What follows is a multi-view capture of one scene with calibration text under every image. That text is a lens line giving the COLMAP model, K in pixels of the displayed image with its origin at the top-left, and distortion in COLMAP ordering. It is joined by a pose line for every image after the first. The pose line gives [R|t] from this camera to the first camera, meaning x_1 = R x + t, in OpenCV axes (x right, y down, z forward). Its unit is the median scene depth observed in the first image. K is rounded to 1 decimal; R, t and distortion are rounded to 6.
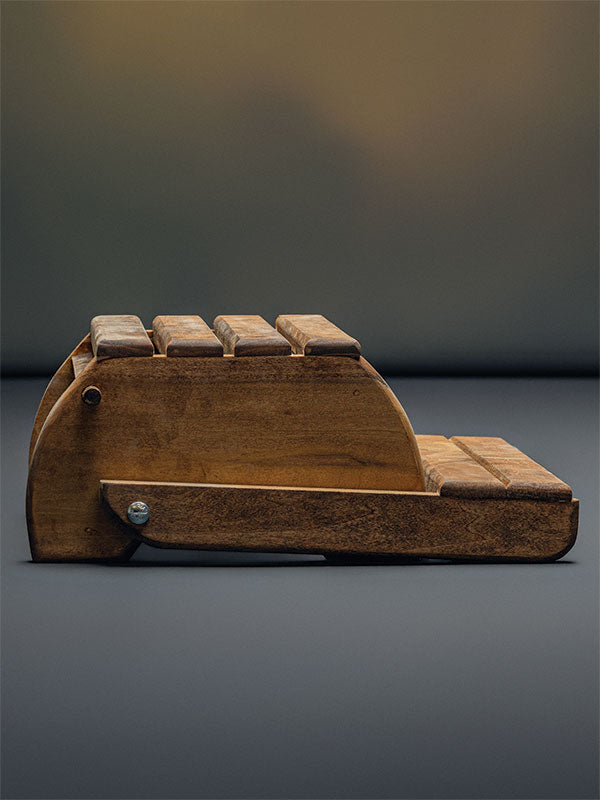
lens RADIAL K [[3456.0, 0, 300.0], [0, 3456.0, 400.0], [0, 0, 1]] dist [-0.155713, -2.672529]
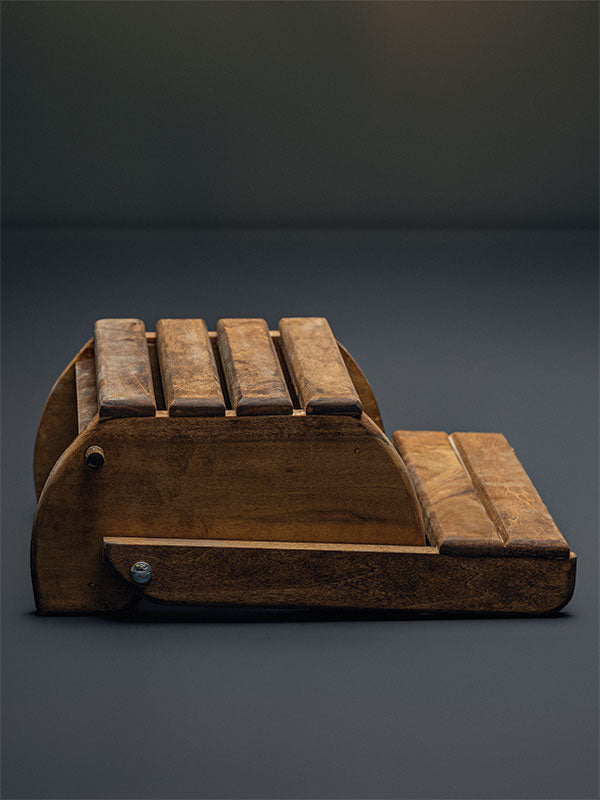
lens RADIAL K [[3456.0, 0, 300.0], [0, 3456.0, 400.0], [0, 0, 1]] dist [-0.155713, -2.672529]
pose [[0.999987, 0.004128, -0.002976, 0.002547], [-0.003708, 0.991594, 0.129337, -0.147476], [0.003485, -0.129324, 0.991596, 0.002512]]
